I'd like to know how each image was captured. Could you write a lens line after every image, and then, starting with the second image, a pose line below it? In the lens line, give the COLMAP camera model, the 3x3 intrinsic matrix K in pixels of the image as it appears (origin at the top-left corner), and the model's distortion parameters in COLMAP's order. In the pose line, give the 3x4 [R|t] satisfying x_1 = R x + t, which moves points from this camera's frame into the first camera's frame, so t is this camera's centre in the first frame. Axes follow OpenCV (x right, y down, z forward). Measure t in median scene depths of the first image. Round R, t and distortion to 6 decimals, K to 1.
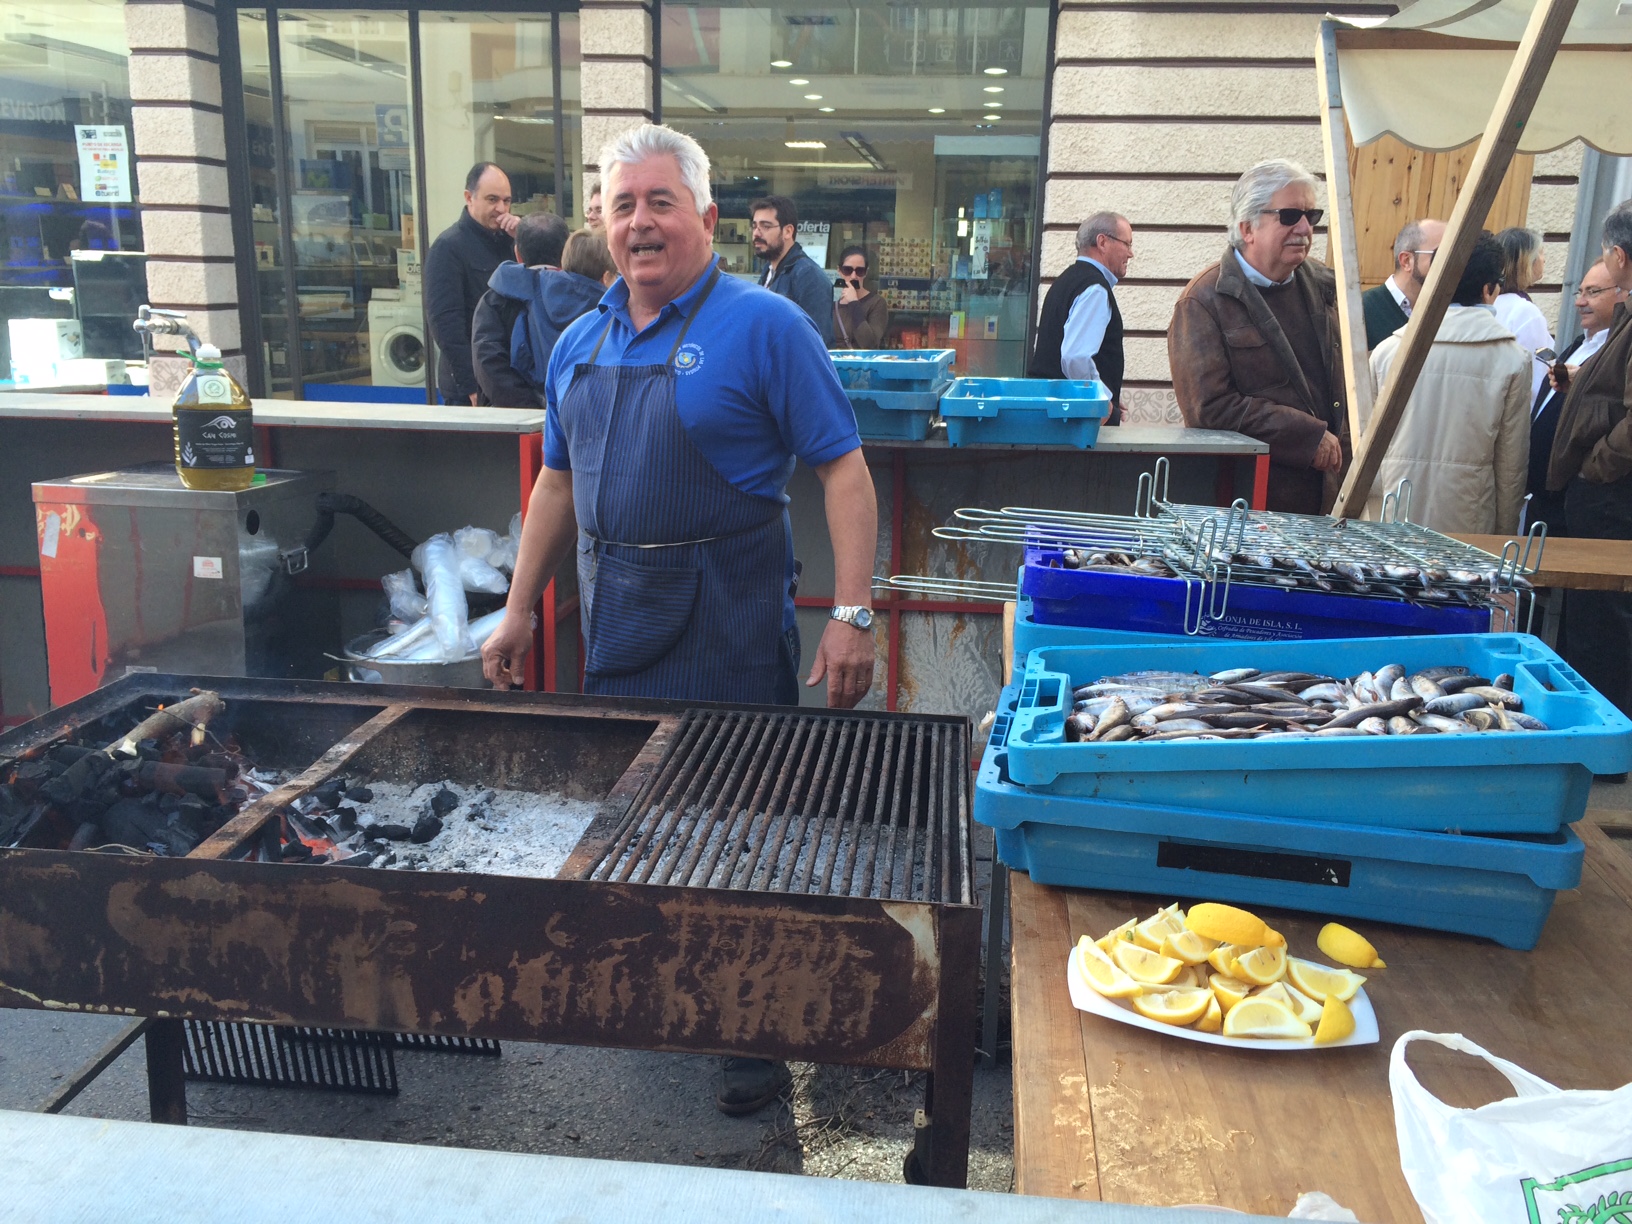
lens RADIAL K [[1412.0, 0, 816.0], [0, 1412.0, 612.0], [0, 0, 1]] dist [0.116377, -0.196561]
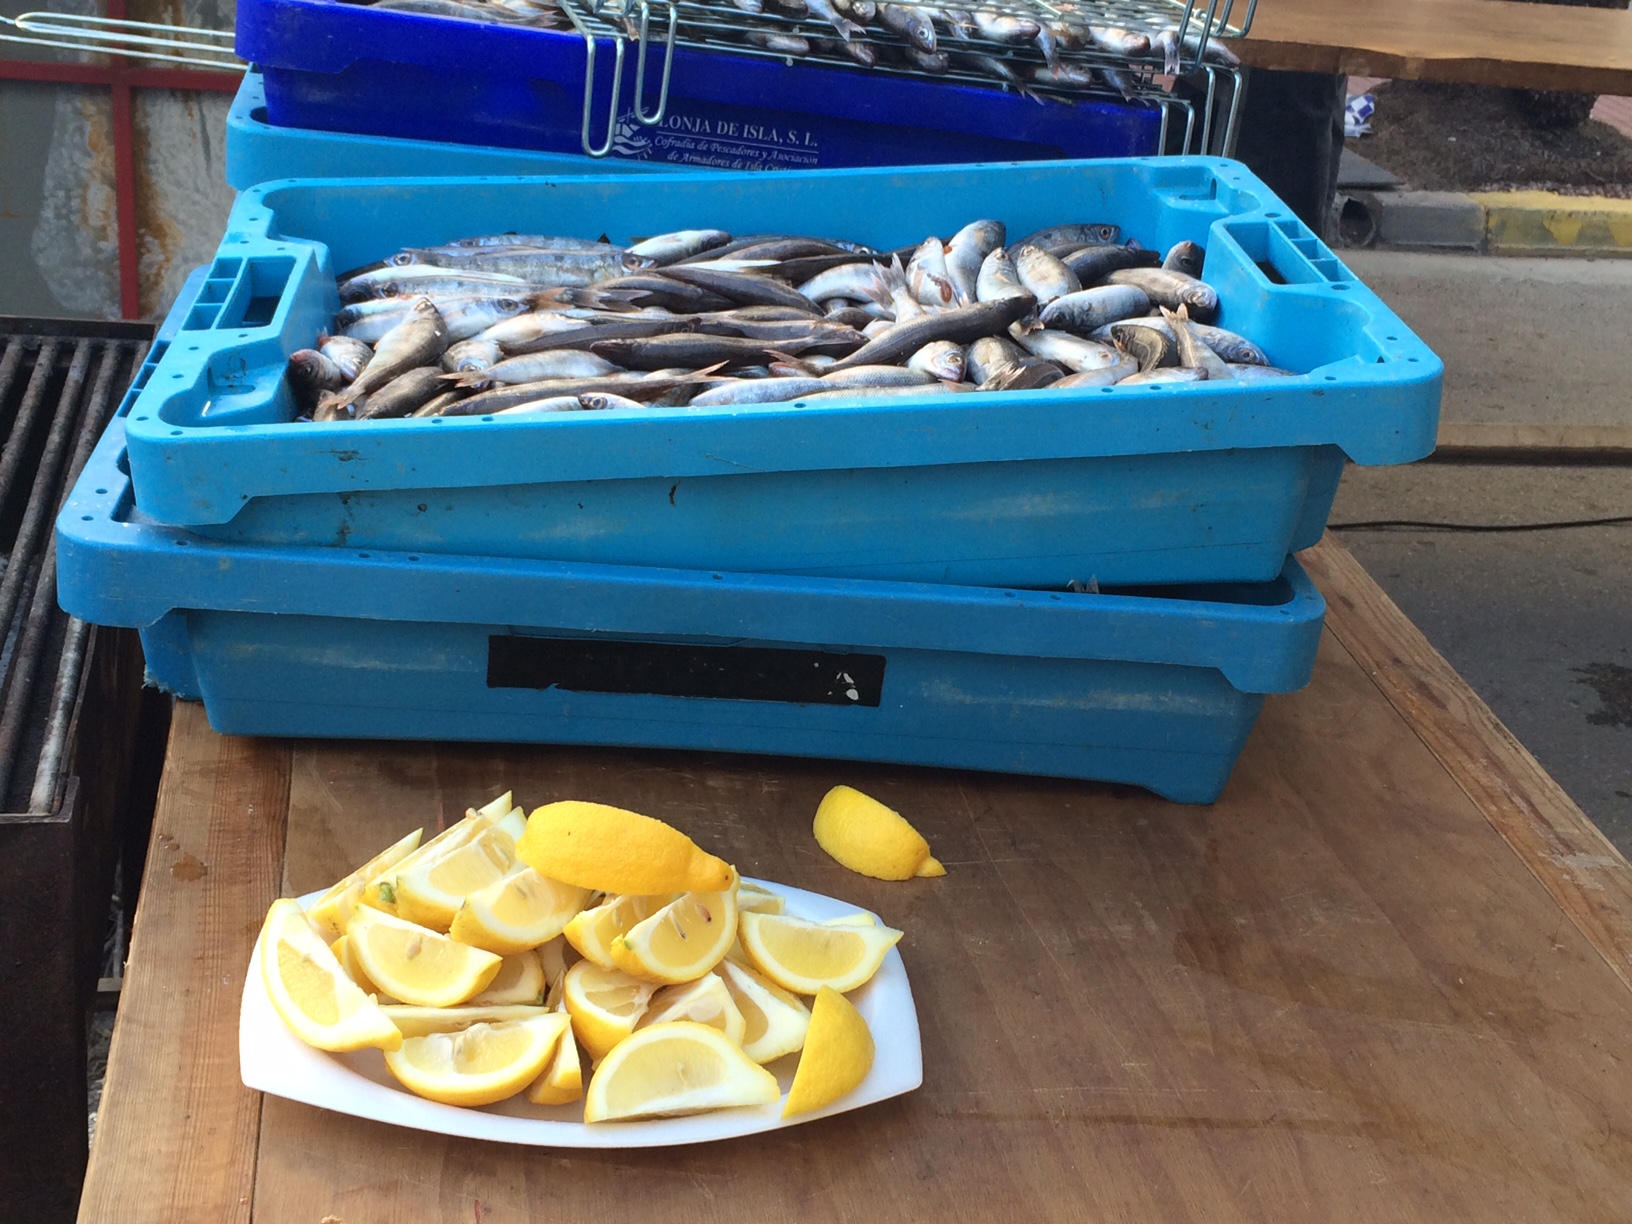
lens RADIAL K [[2106.7, 0, 816.0], [0, 2106.7, 612.0], [0, 0, 1]] dist [0.057880, 0.063838]
pose [[0.954502, -0.057052, 0.292695, 0.135835], [-0.014208, 0.971712, 0.235740, -0.003742], [-0.297865, -0.229173, 0.926691, 0.332906]]
